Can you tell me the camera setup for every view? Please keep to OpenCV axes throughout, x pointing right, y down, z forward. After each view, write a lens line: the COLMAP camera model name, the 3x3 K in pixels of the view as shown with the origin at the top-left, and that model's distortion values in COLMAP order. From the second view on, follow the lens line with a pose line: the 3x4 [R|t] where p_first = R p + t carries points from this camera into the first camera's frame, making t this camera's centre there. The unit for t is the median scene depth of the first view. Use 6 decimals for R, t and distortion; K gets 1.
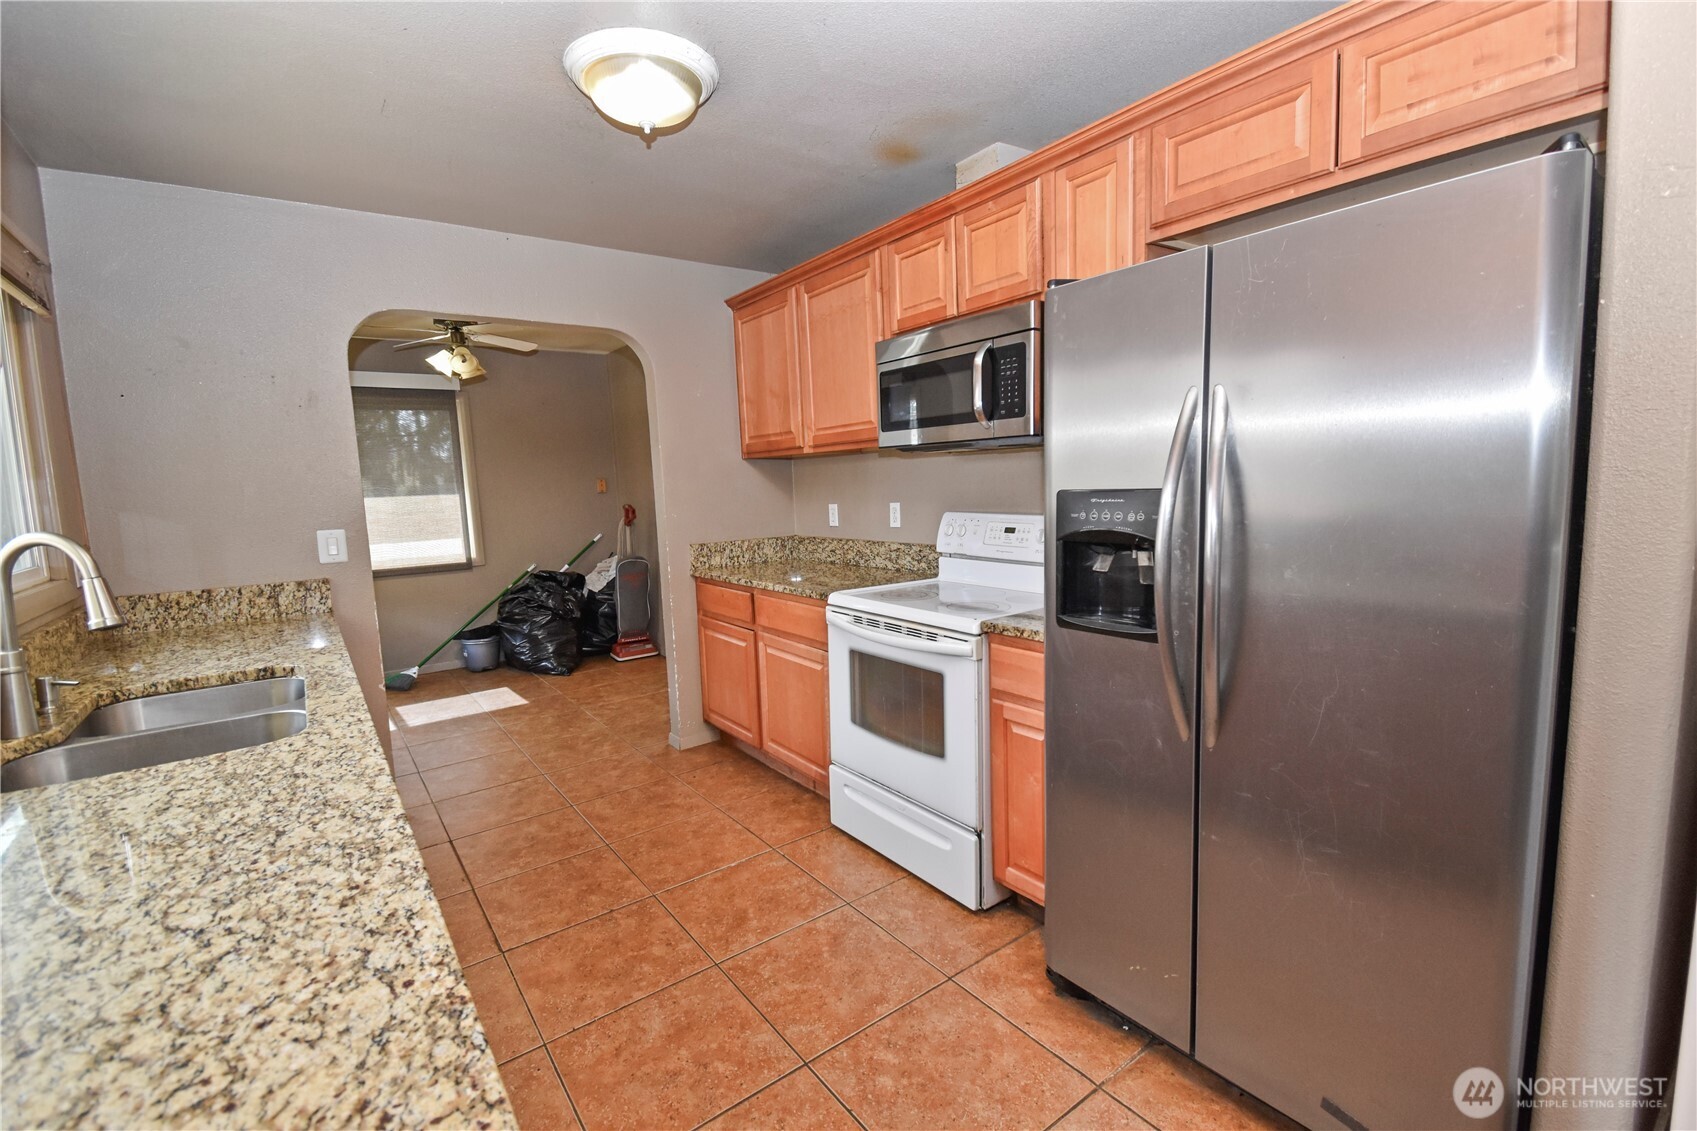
lens RADIAL K [[747.5, 0, 852.7], [0, 747.5, 567.5], [0, 0, 1]] dist [0.026280, -0.022380]
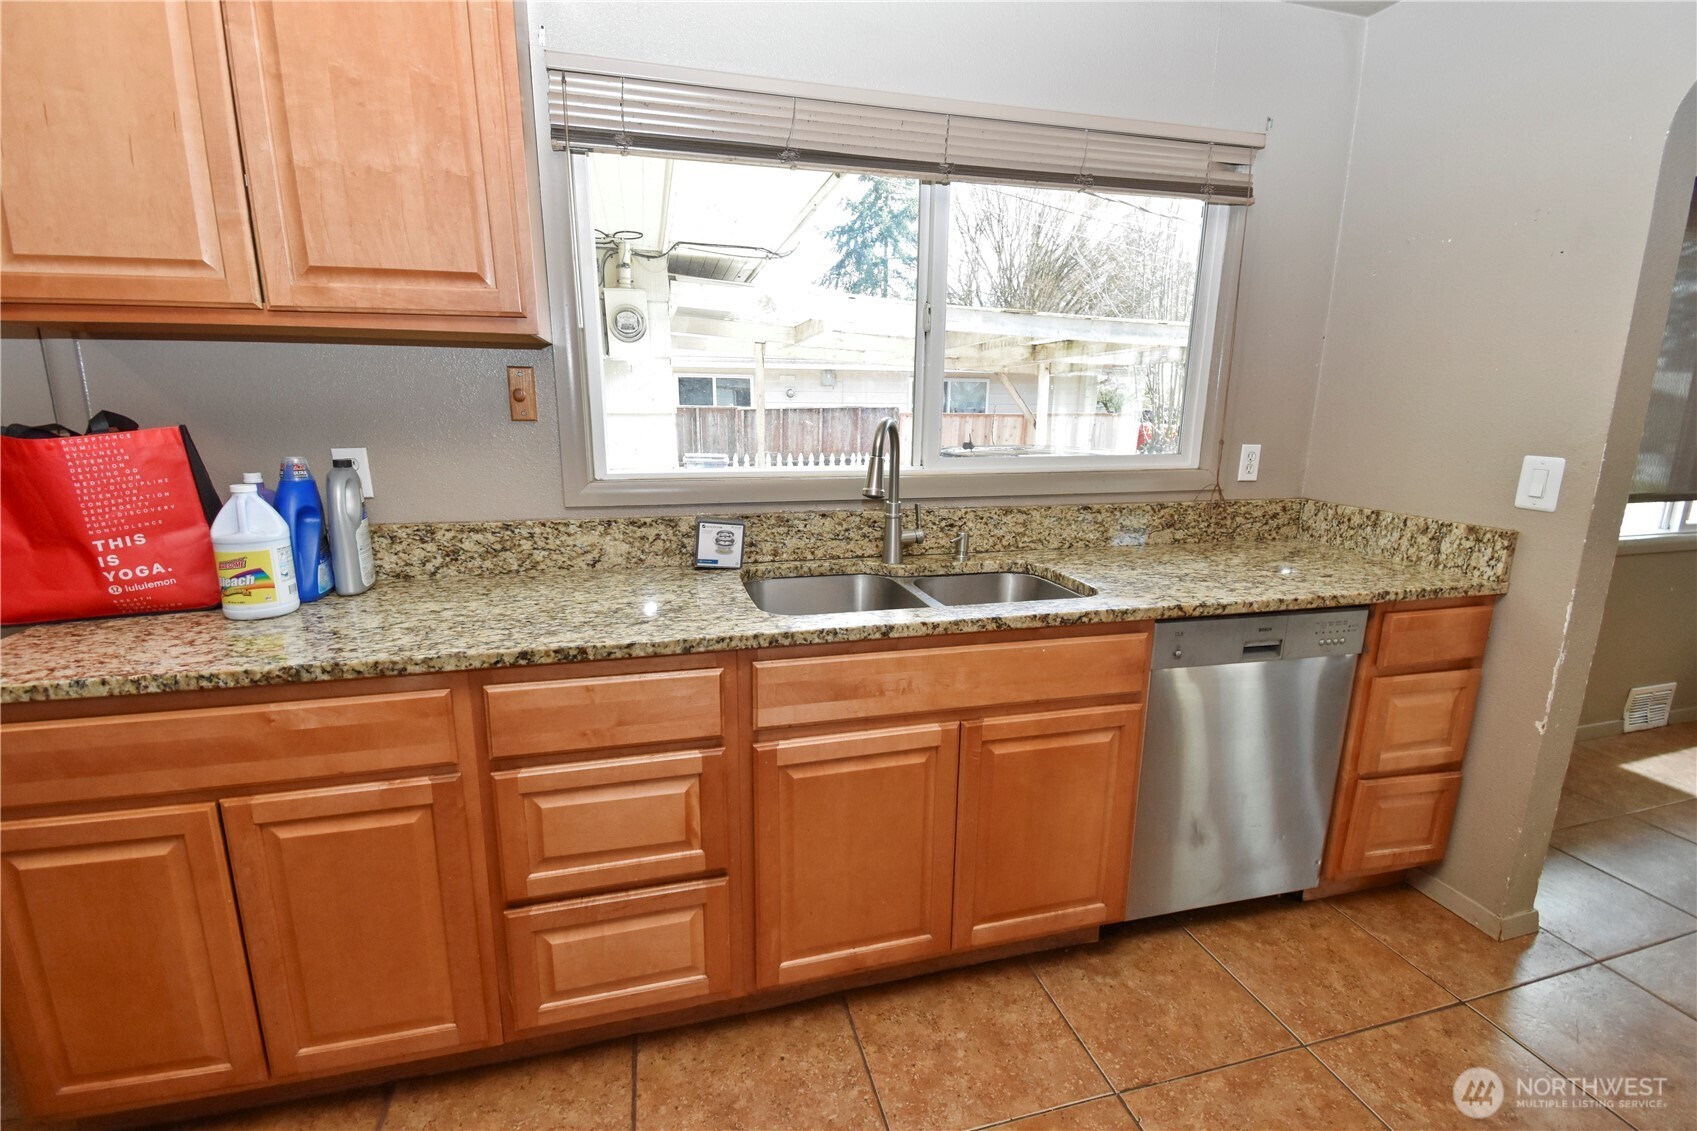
lens RADIAL K [[740.7, 0, 850.0], [0, 740.7, 557.6], [0, 0, 1]] dist [0.028805, -0.021192]
pose [[-0.370226, 0.225269, -0.901214, 0.105043], [-0.103310, 0.954148, 0.280942, -0.101446], [0.923179, 0.197117, -0.329978, 0.837461]]
